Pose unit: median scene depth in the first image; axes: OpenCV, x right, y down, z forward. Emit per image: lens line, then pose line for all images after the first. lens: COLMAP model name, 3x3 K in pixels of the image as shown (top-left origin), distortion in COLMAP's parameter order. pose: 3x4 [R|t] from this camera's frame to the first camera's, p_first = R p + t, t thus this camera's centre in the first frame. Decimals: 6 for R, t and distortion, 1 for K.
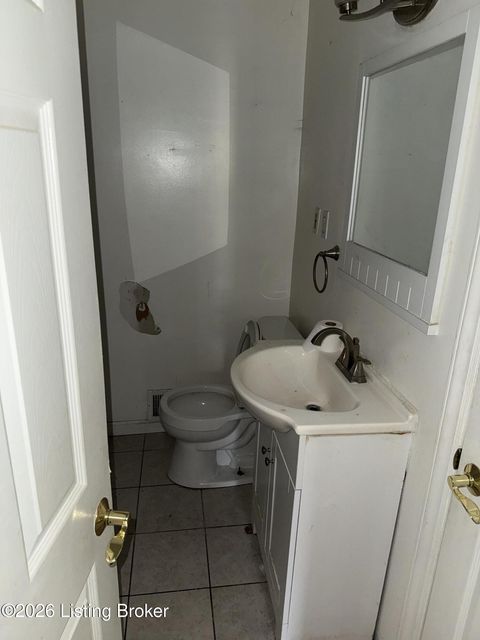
lens RADIAL K [[449.8, 0, 238.2], [0, 449.8, 320.5], [0, 0, 1]] dist [0.042862, -0.055037]
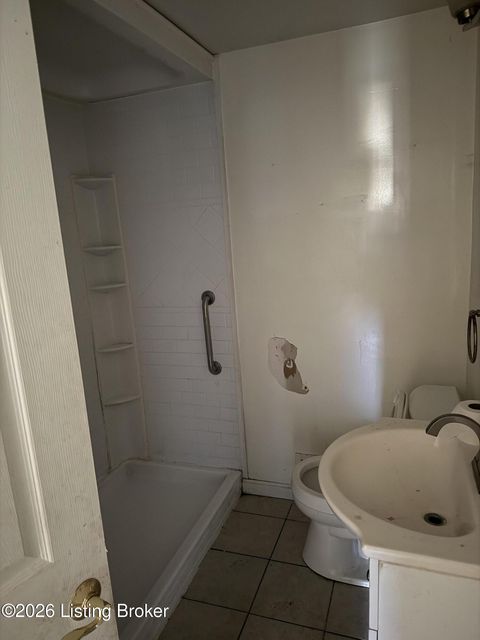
lens RADIAL K [[449.8, 0, 240.7], [0, 449.8, 317.2], [0, 0, 1]] dist [0.042862, -0.055037]
pose [[0.884190, 0.015458, -0.466871, 0.144202], [-0.069460, 0.992692, -0.098678, -0.026883], [0.461934, 0.119679, 0.878803, 0.090214]]
